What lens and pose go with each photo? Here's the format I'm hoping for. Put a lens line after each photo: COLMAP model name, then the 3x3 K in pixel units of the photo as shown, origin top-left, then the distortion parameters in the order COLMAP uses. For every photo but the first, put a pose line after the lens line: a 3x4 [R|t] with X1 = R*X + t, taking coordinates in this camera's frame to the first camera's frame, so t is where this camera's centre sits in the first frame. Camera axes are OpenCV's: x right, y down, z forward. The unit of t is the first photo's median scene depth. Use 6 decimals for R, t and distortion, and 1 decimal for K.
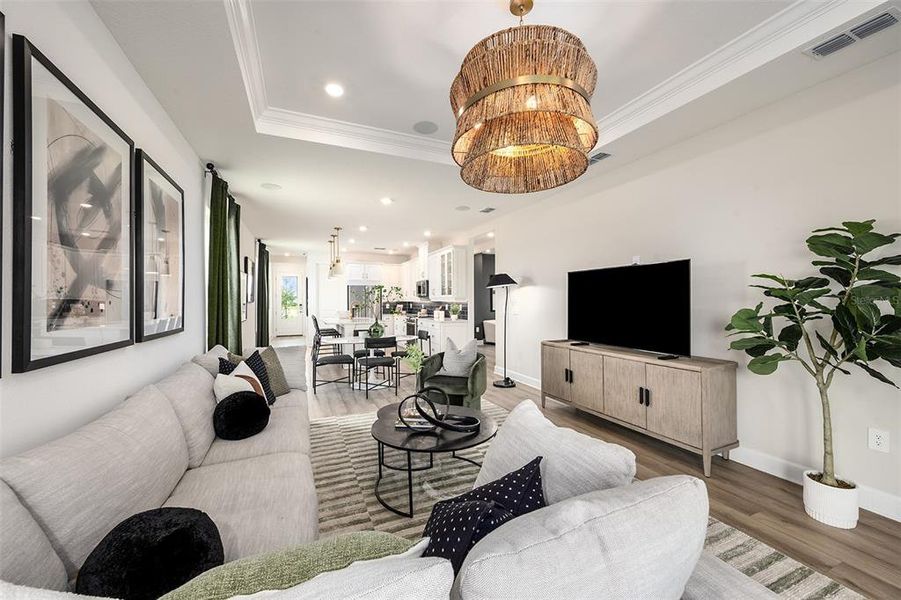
lens RADIAL K [[354.0, 0, 456.9], [0, 354.0, 300.9], [0, 0, 1]] dist [-0.005798, -0.000157]
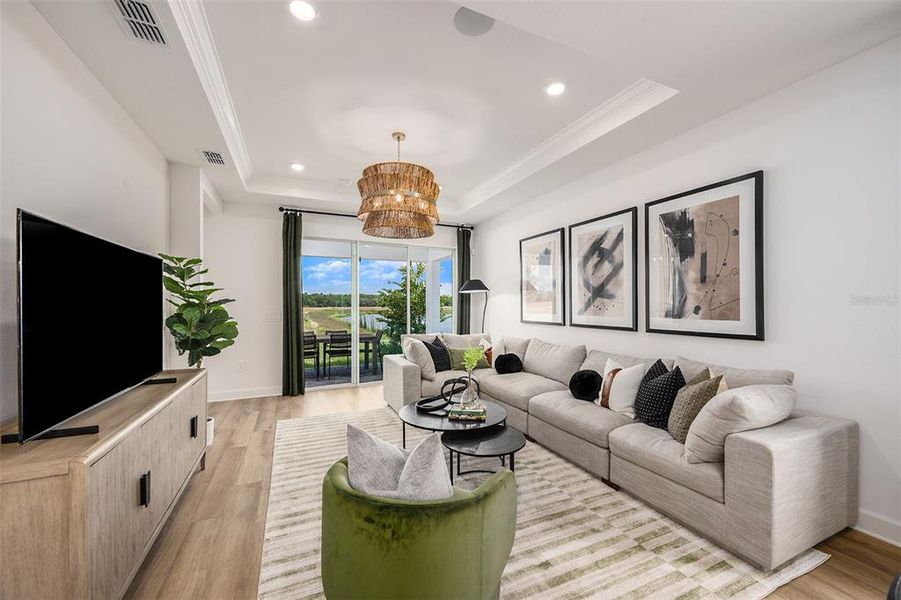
lens RADIAL K [[354.0, 0, 453.1], [0, 354.0, 304.2], [0, 0, 1]] dist [-0.005798, -0.000157]
pose [[-0.999928, 0.001398, 0.011877, -0.025087], [0.001361, 0.999994, -0.003132, 0.000738], [-0.011881, -0.003116, -0.999925, 0.684271]]
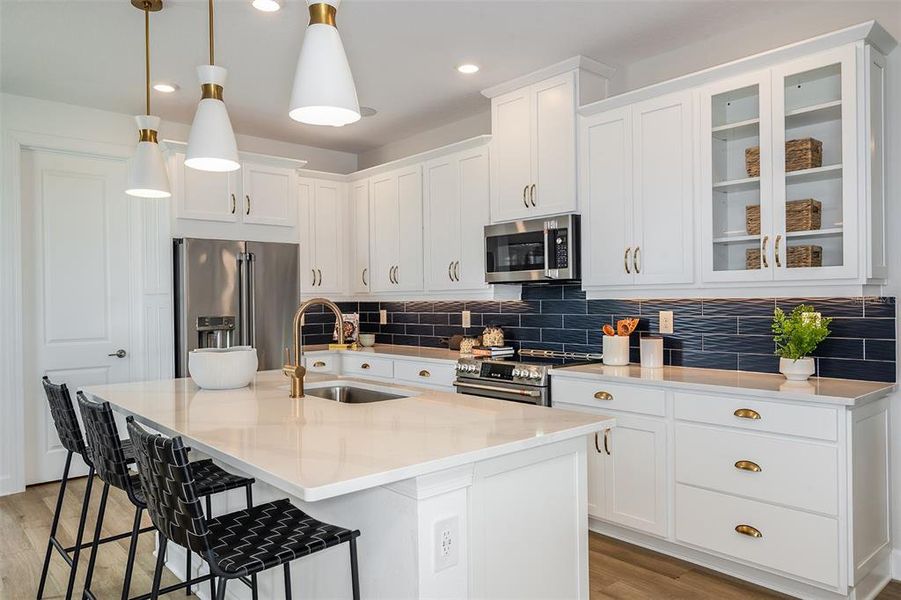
lens RADIAL K [[631.2, 0, 452.5], [0, 631.2, 300.1], [0, 0, 1]] dist [-0.002959, 0.005200]
pose [[0.956295, -0.010915, 0.292201, -0.316100], [0.011056, 0.999938, 0.001169, 0.000253], [-0.292195, 0.002113, 0.956356, 0.652722]]
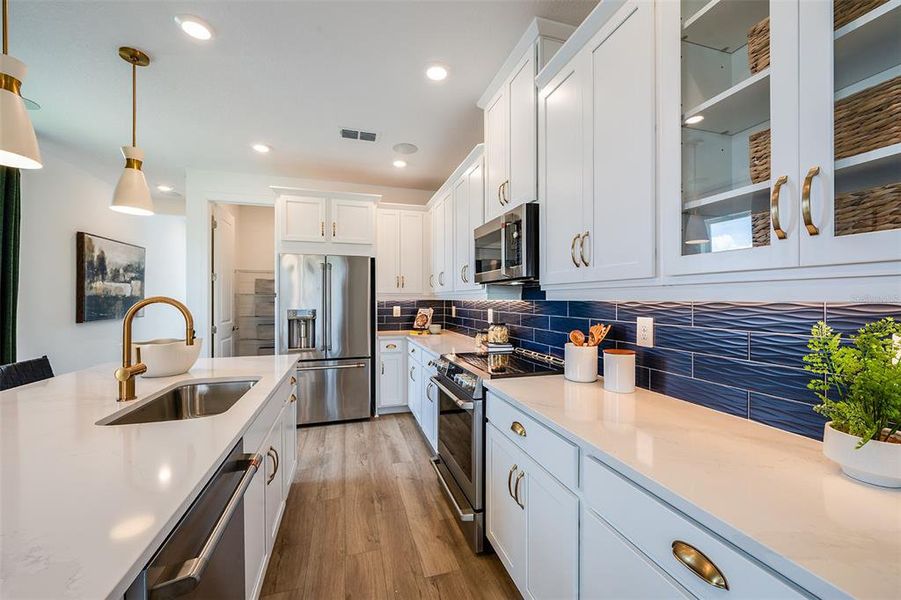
lens RADIAL K [[354.0, 0, 449.2], [0, 354.0, 297.0], [0, 0, 1]] dist [-0.005798, -0.000157]
pose [[0.990299, -0.003191, -0.138917, -0.110317], [0.002630, 0.999988, -0.004220, -0.000024], [0.138929, 0.003814, 0.990295, 0.841726]]
